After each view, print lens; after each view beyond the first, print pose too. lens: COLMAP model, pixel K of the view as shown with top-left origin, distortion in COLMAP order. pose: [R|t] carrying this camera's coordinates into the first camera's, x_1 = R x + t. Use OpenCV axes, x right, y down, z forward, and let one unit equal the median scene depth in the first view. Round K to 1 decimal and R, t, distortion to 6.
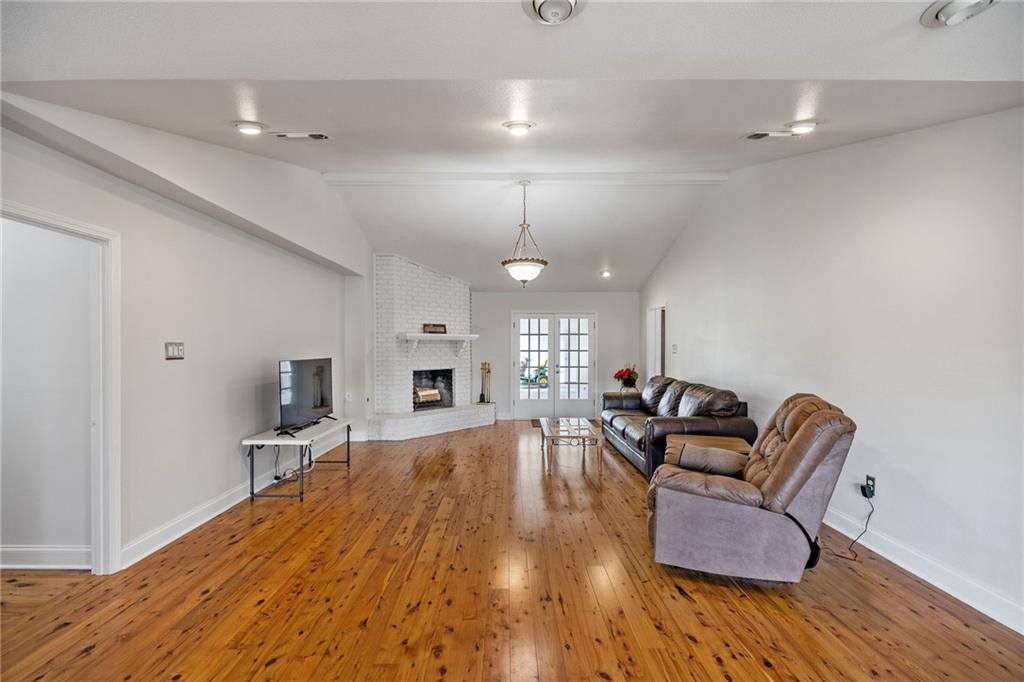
lens RADIAL K [[427.6, 0, 511.6], [0, 427.6, 344.8], [0, 0, 1]] dist [0.001034, -0.000577]
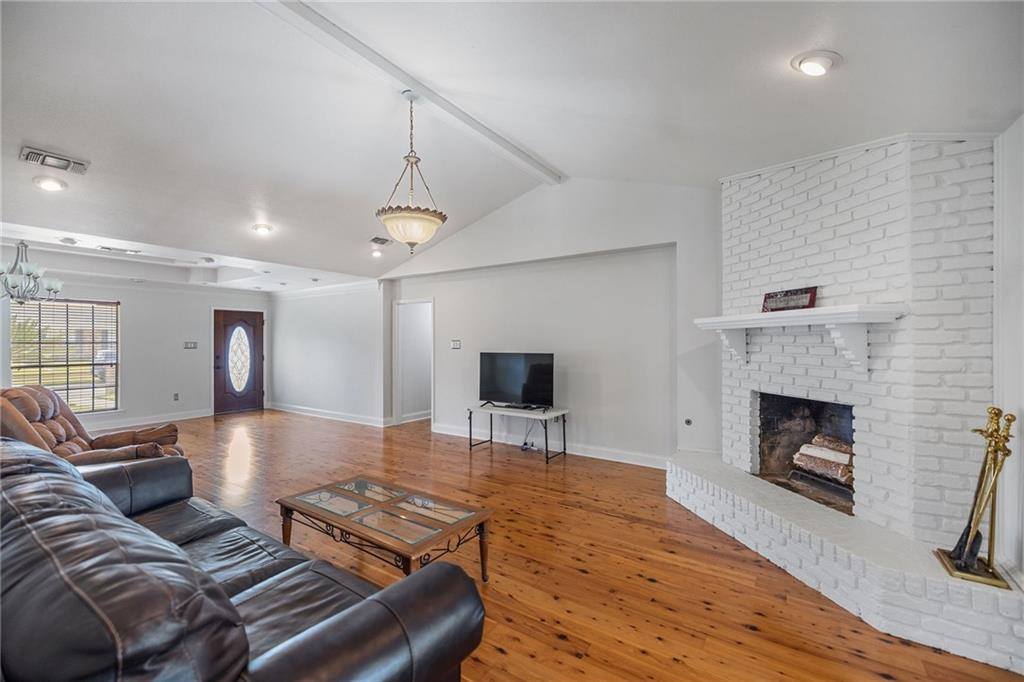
lens RADIAL K [[427.6, 0, 512.3], [0, 427.6, 341.2], [0, 0, 1]] dist [0.001034, -0.000577]
pose [[-0.562402, -0.000245, -0.826864, 0.322978], [0.002497, 0.999995, -0.001995, 0.002981], [0.826860, -0.003187, -0.562399, 1.006666]]
